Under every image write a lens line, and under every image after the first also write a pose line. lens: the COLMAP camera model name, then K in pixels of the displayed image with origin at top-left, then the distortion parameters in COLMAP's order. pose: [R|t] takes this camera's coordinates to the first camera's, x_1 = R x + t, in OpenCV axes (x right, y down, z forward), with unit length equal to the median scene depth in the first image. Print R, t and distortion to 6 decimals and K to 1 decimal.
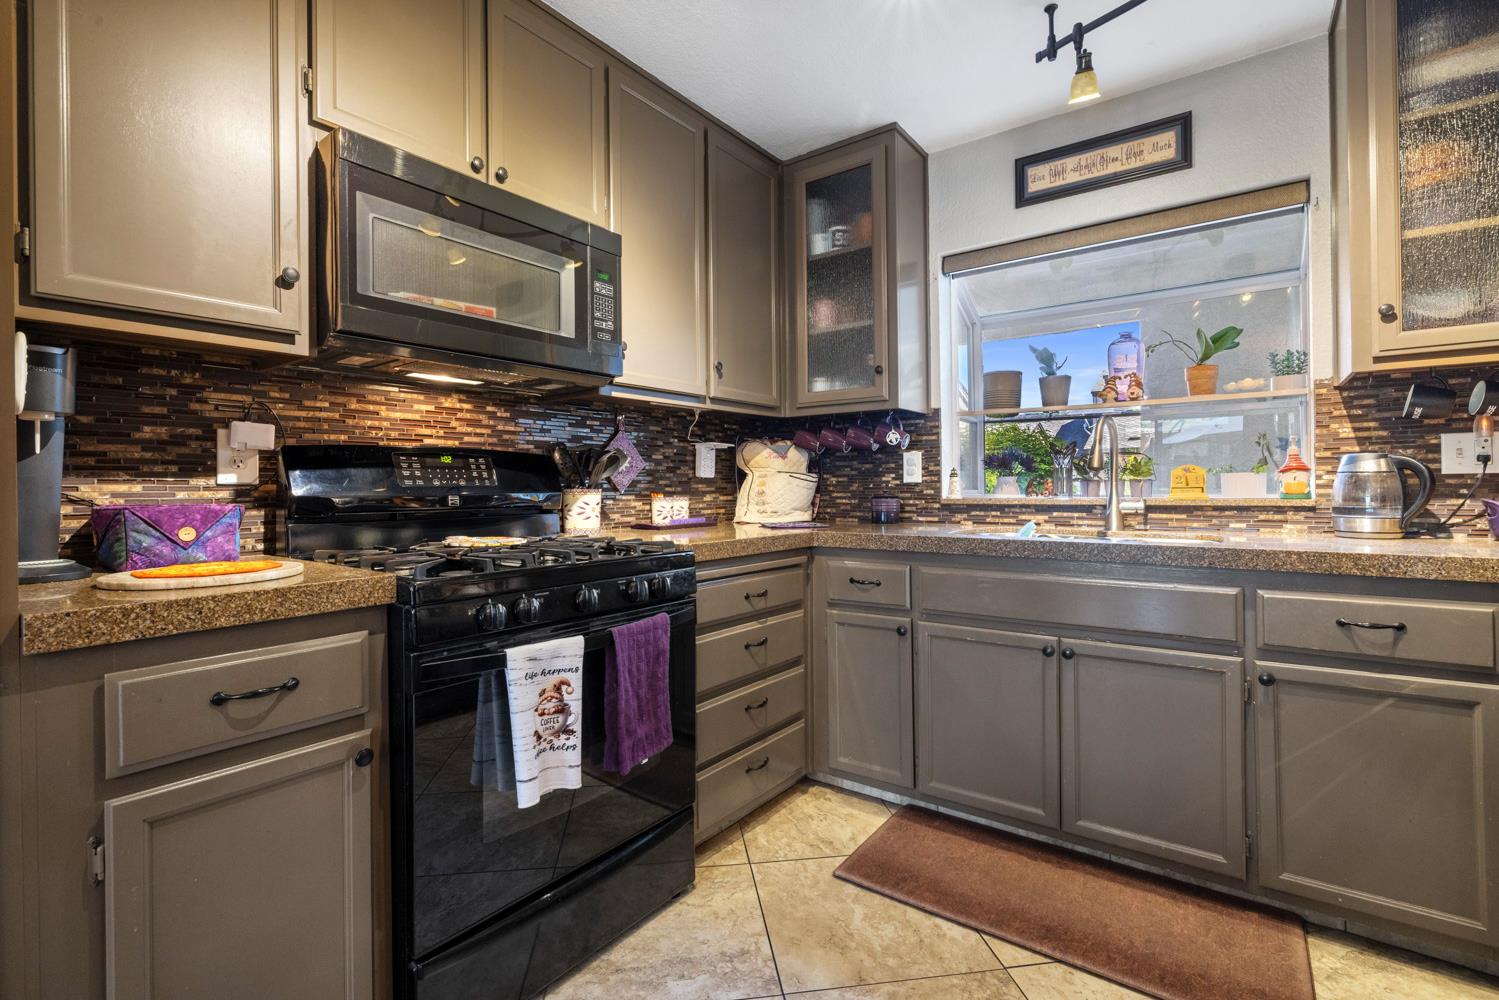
lens RADIAL K [[689.4, 0, 749.4], [0, 689.4, 485.2], [0, 0, 1]] dist [-0.000085, 0.000027]
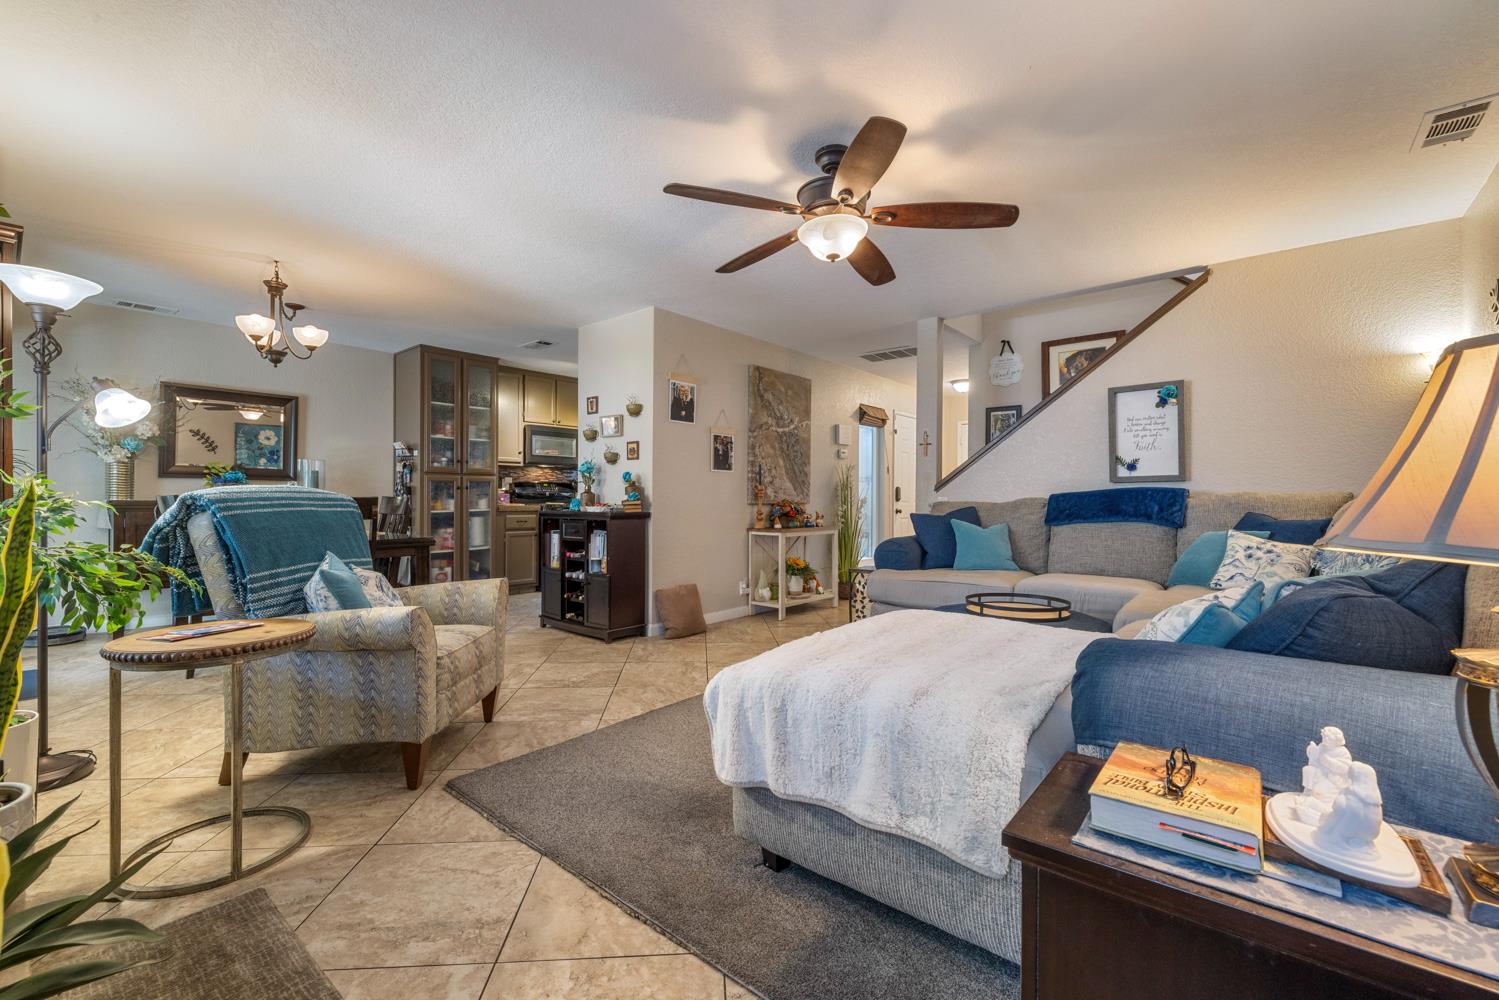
lens RADIAL K [[630.4, 0, 749.5], [0, 630.4, 500.0], [0, 0, 1]] dist [0.000107, -0.000001]
pose [[0.998725, 0.009234, -0.049640, 1.201560], [-0.008855, 0.999930, 0.007834, 0.017448], [0.049709, -0.007384, 0.998736, -3.358806]]
